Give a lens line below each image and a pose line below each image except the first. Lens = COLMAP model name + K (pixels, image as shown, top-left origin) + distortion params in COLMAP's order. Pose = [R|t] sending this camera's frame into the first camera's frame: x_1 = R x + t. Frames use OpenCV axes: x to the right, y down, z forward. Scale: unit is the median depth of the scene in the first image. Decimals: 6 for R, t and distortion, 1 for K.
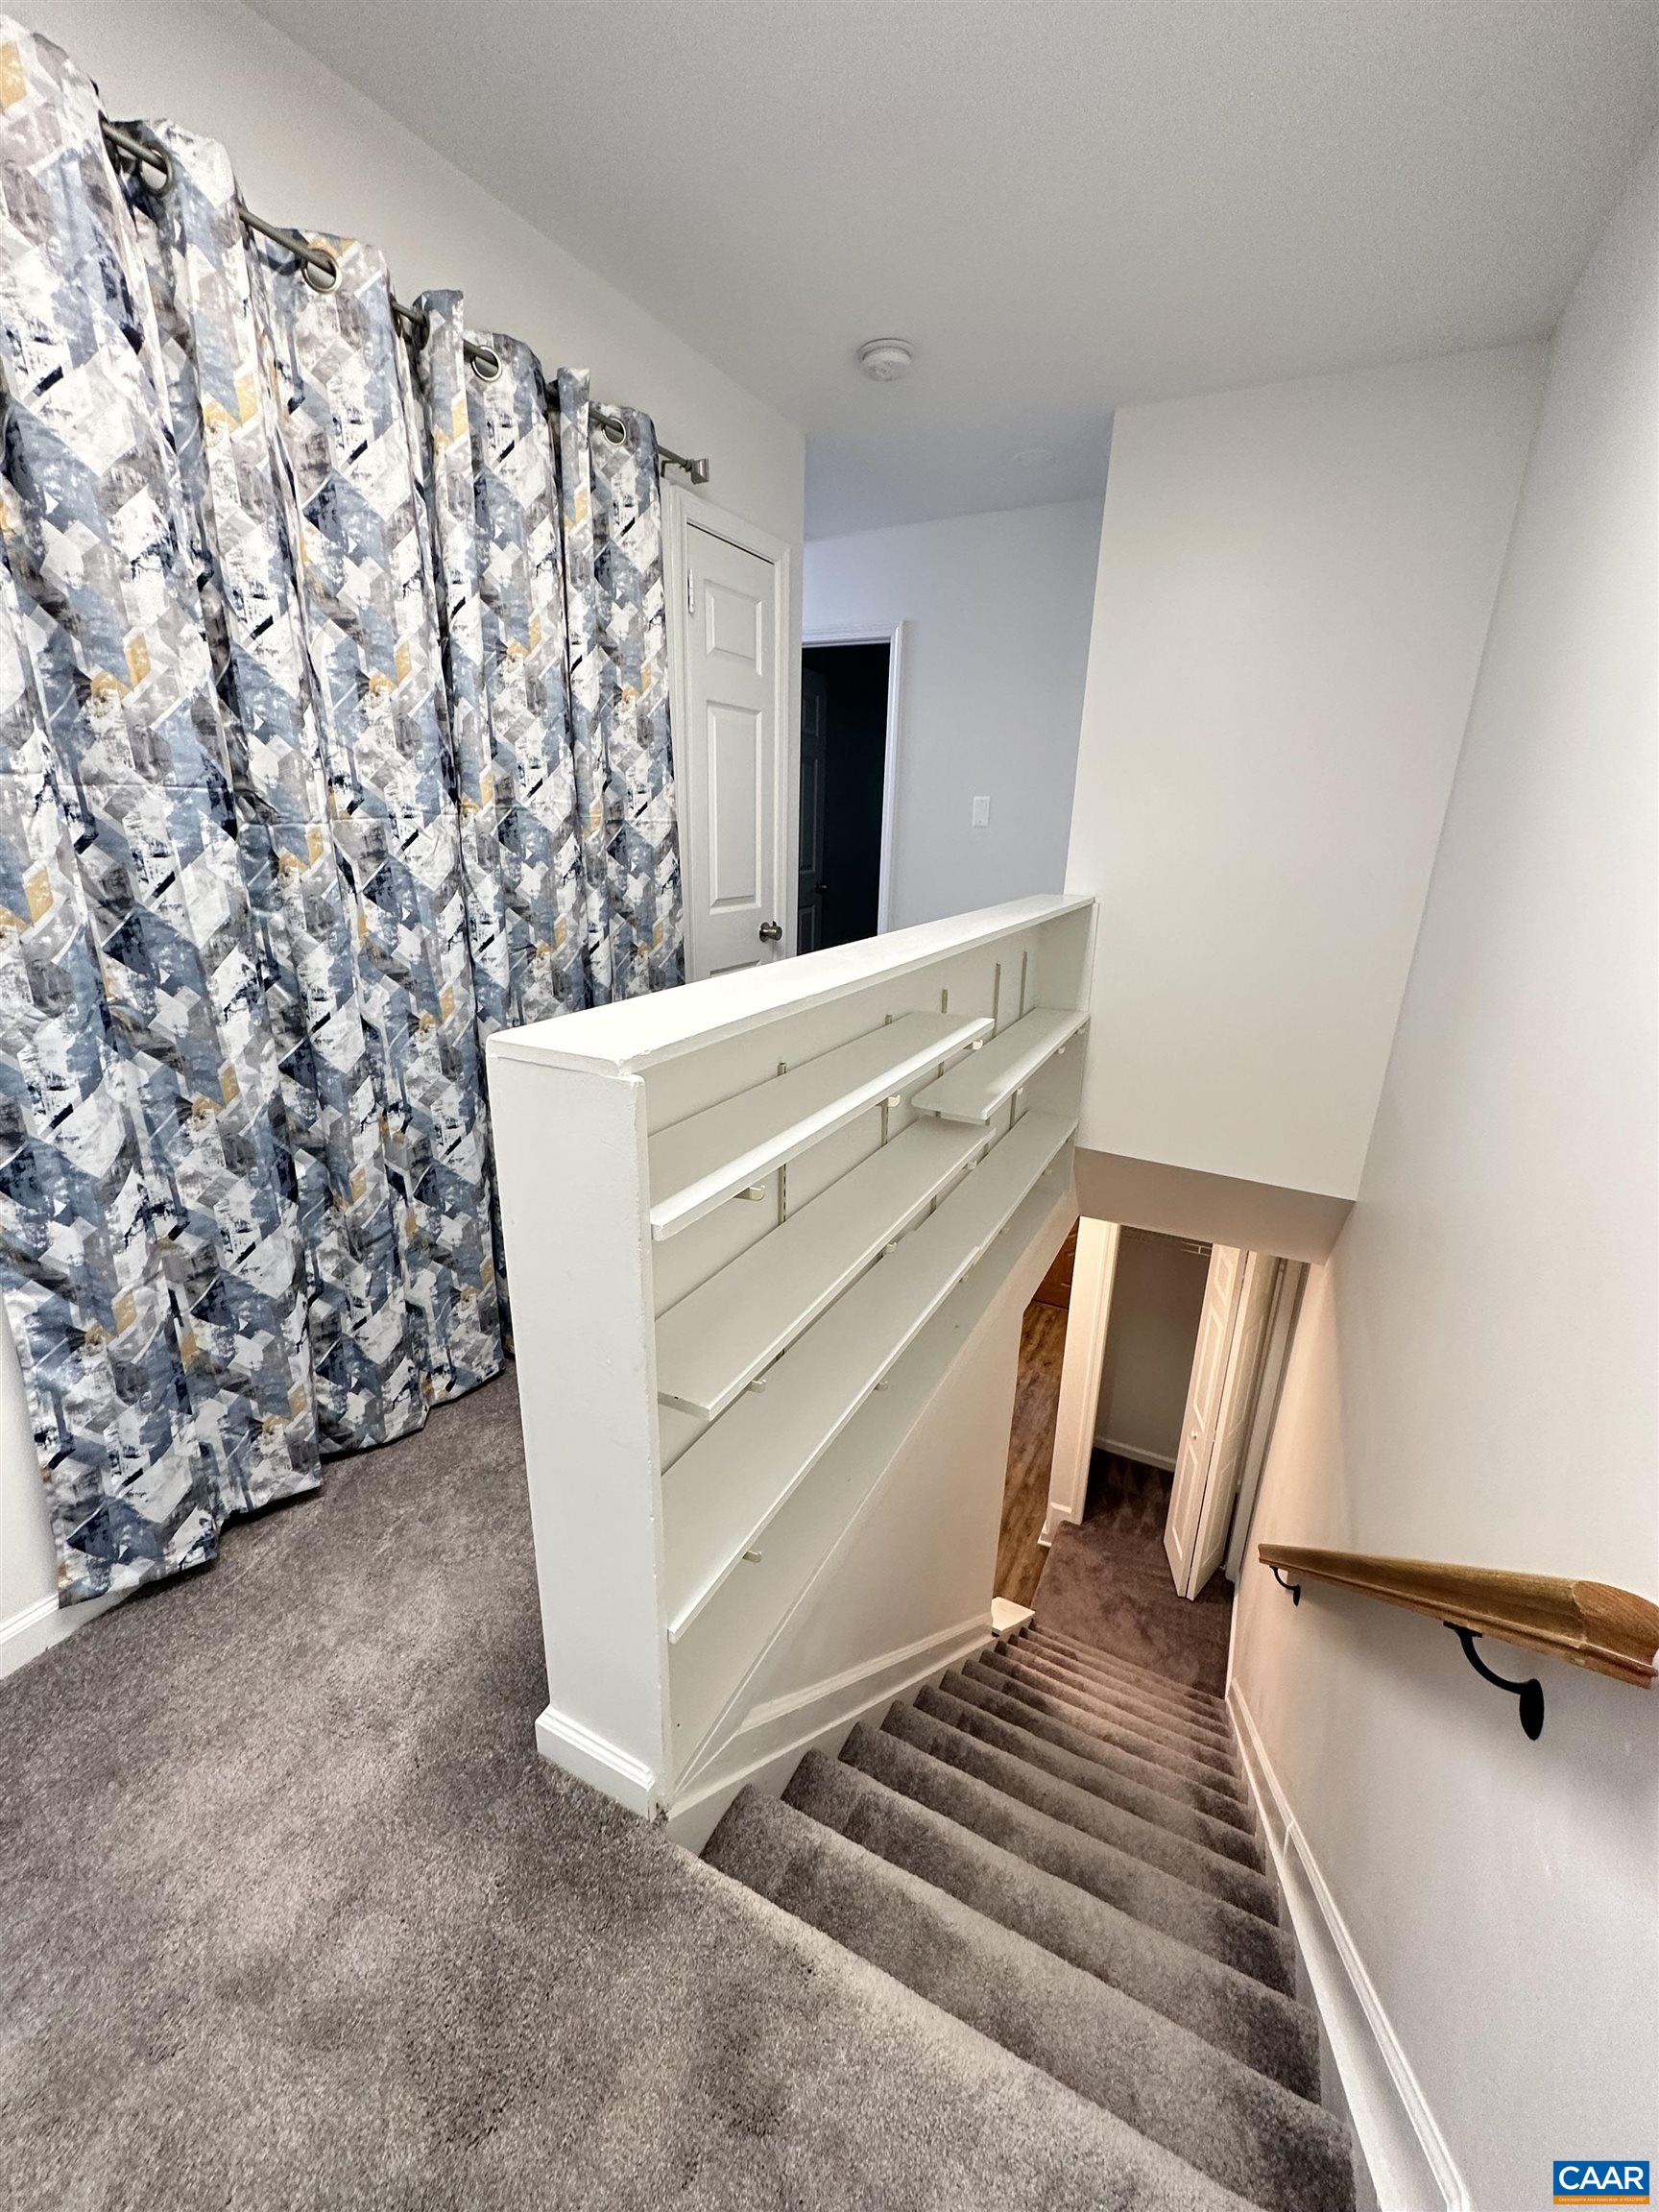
lens RADIAL K [[894.5, 0, 828.4], [0, 894.5, 1107.1], [0, 0, 1]] dist [-0.000377, -0.000070]
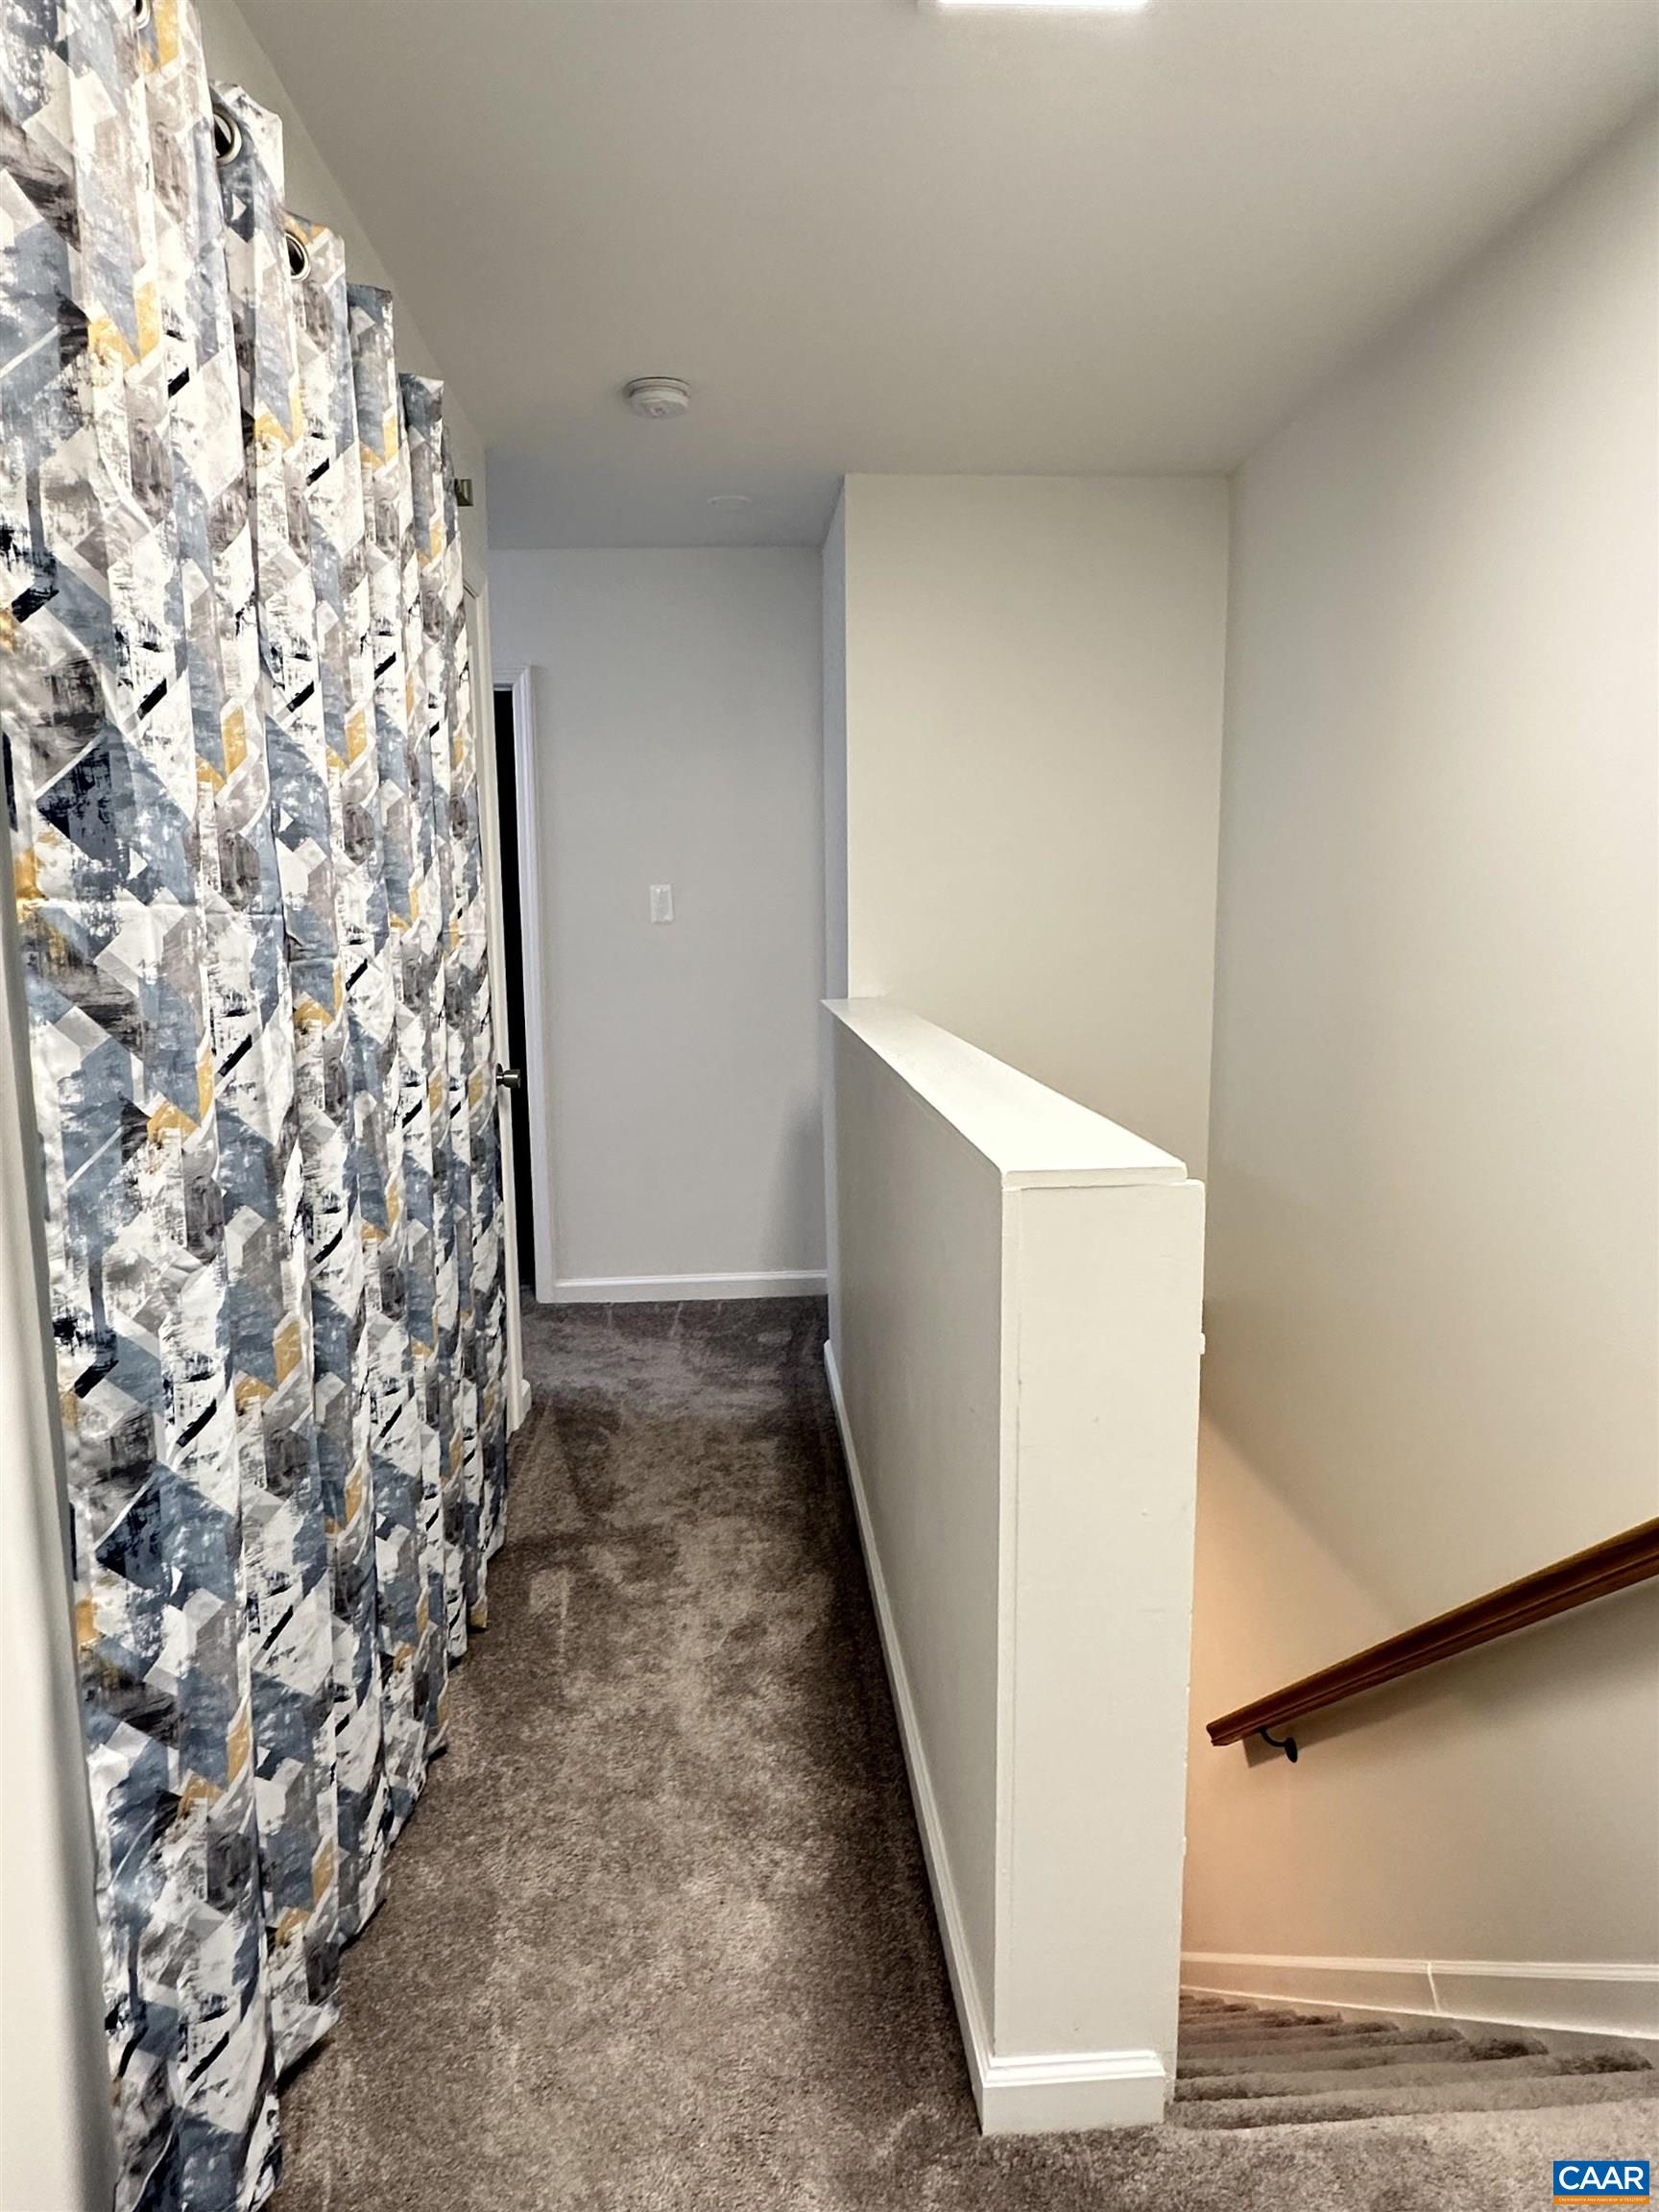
lens RADIAL K [[1344.0, 0, 826.2], [0, 1344.0, 1105.3], [0, 0, 1]] dist [-0.000646, -0.000580]
pose [[0.857790, -0.105690, 0.503017, -0.857540], [0.186565, 0.975911, -0.113097, -0.016728], [-0.478947, 0.190859, 0.856844, -0.061368]]
